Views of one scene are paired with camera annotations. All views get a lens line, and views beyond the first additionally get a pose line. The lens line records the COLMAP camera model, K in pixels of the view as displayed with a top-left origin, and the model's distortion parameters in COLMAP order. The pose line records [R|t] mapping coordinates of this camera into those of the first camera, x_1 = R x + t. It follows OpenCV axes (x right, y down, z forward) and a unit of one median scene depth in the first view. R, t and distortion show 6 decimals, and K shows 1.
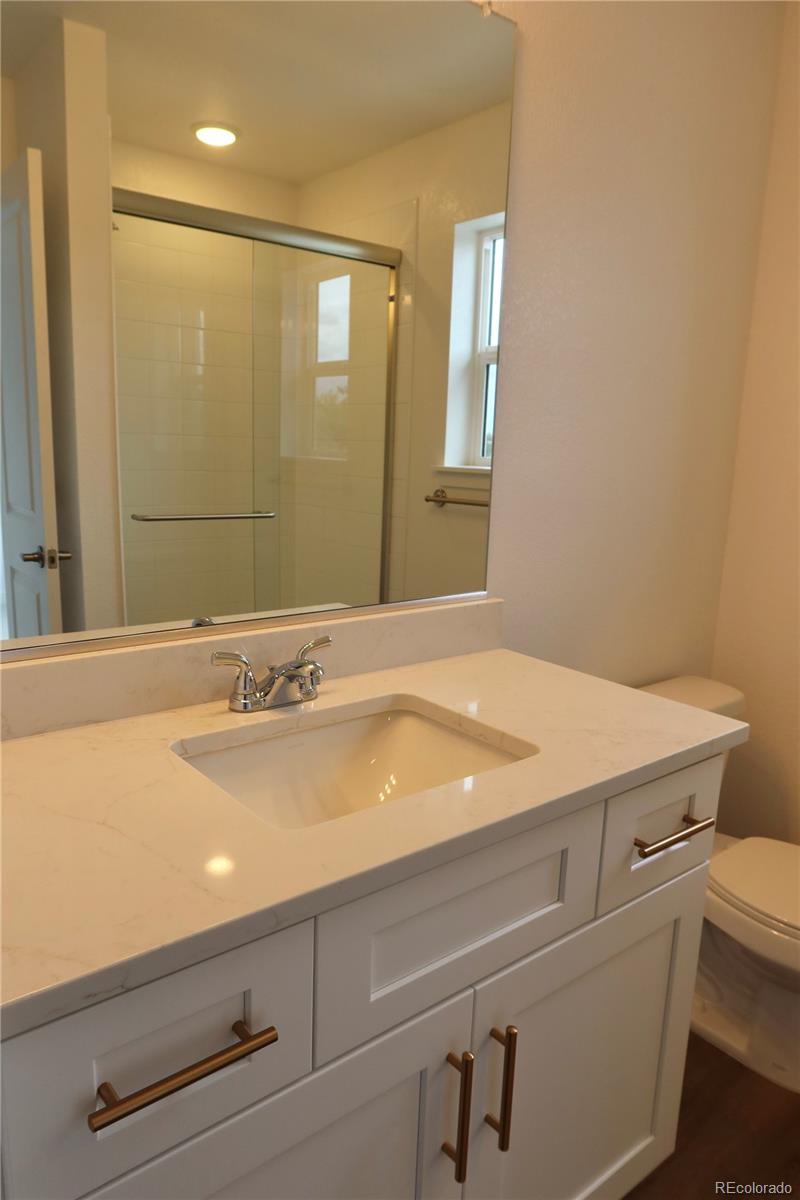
lens RADIAL K [[822.1, 0, 400.0], [0, 822.1, 600.0], [0, 0, 1]] dist [-0.021422, -0.000921]
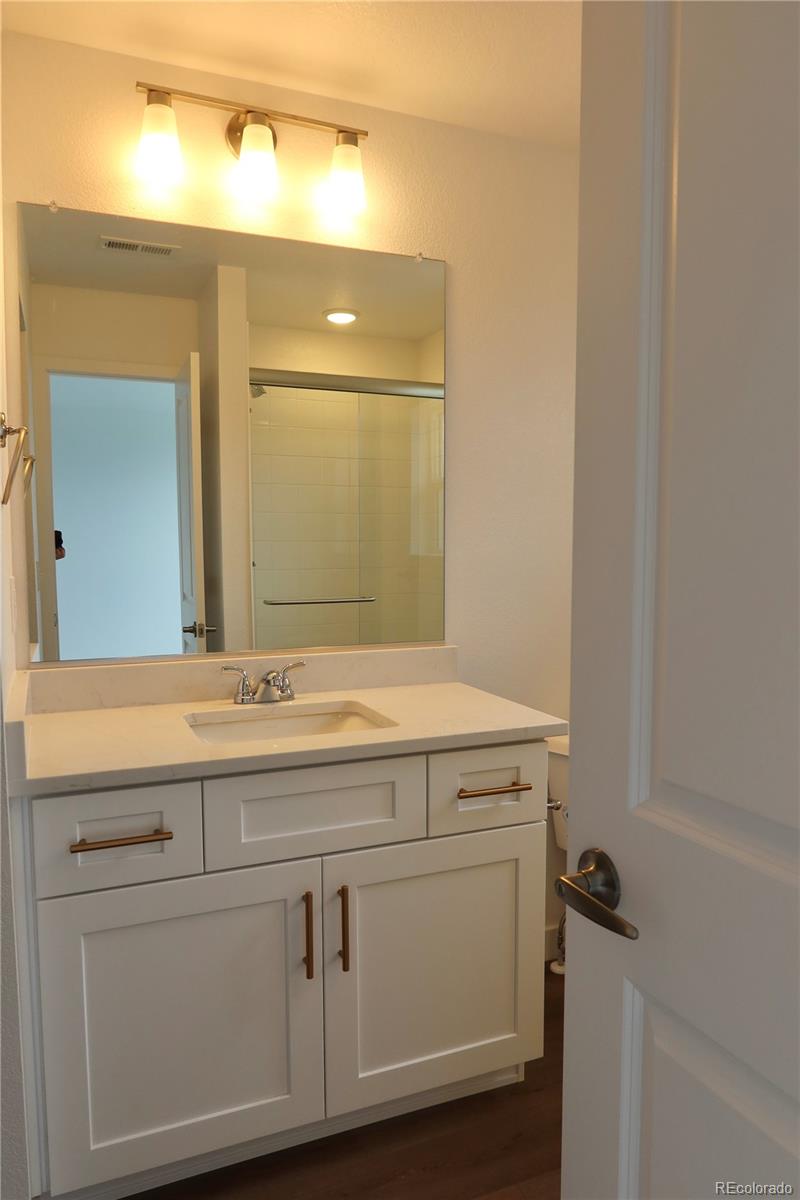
lens RADIAL K [[822.1, 0, 400.0], [0, 822.1, 600.0], [0, 0, 1]] dist [-0.021422, -0.000921]
pose [[0.961312, -0.017229, -0.274924, 0.508023], [-0.017657, 0.992136, -0.123914, 0.116741], [0.274897, 0.123975, 0.953447, -0.430304]]
